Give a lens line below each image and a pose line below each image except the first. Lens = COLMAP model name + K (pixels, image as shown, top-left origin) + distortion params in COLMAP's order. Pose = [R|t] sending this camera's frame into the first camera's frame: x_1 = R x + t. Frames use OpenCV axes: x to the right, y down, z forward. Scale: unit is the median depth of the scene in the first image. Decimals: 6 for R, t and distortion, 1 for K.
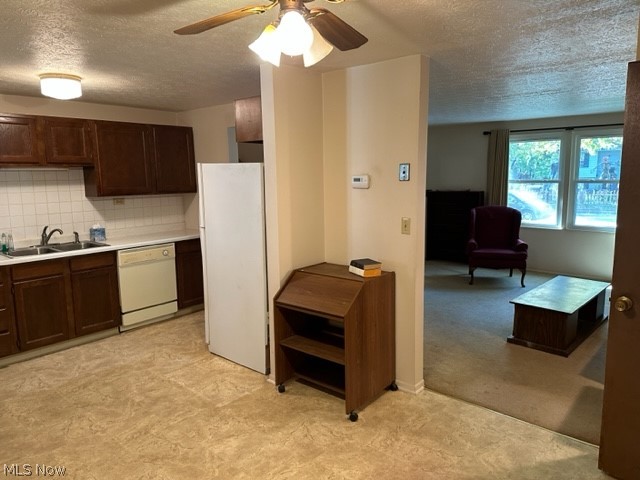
lens RADIAL K [[449.0, 0, 314.3], [0, 449.0, 239.7], [0, 0, 1]] dist [0.005639, -0.009695]
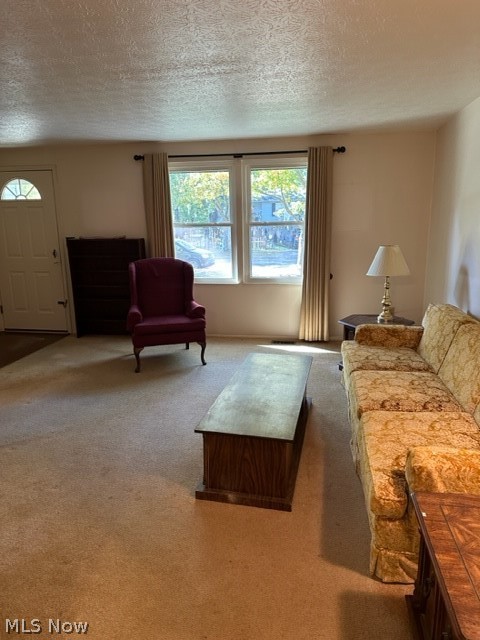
lens RADIAL K [[447.3, 0, 241.6], [0, 447.3, 318.2], [0, 0, 1]] dist [0.069090, -0.094763]
pose [[0.850627, -0.112230, 0.513652, 0.130211], [0.080806, 0.993251, 0.083202, -0.028647], [-0.519523, -0.029268, 0.853955, 0.303091]]
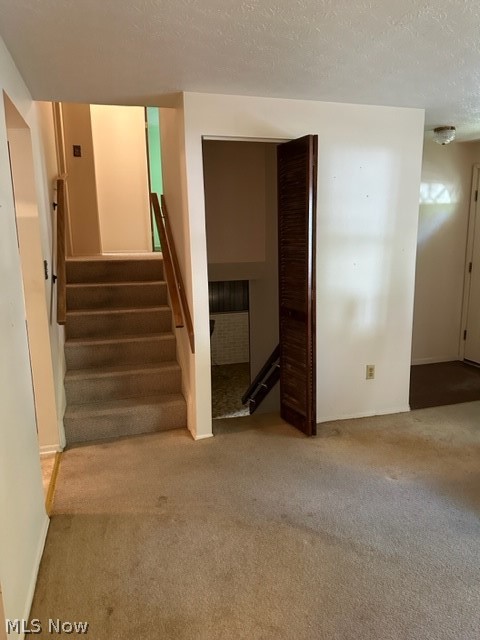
lens RADIAL K [[447.3, 0, 241.6], [0, 447.3, 318.2], [0, 0, 1]] dist [0.069090, -0.094763]
pose [[0.853537, 0.102453, -0.510860, 0.253108], [-0.079235, 0.994596, 0.067082, -0.060293], [0.514972, -0.016779, 0.857043, 0.479570]]
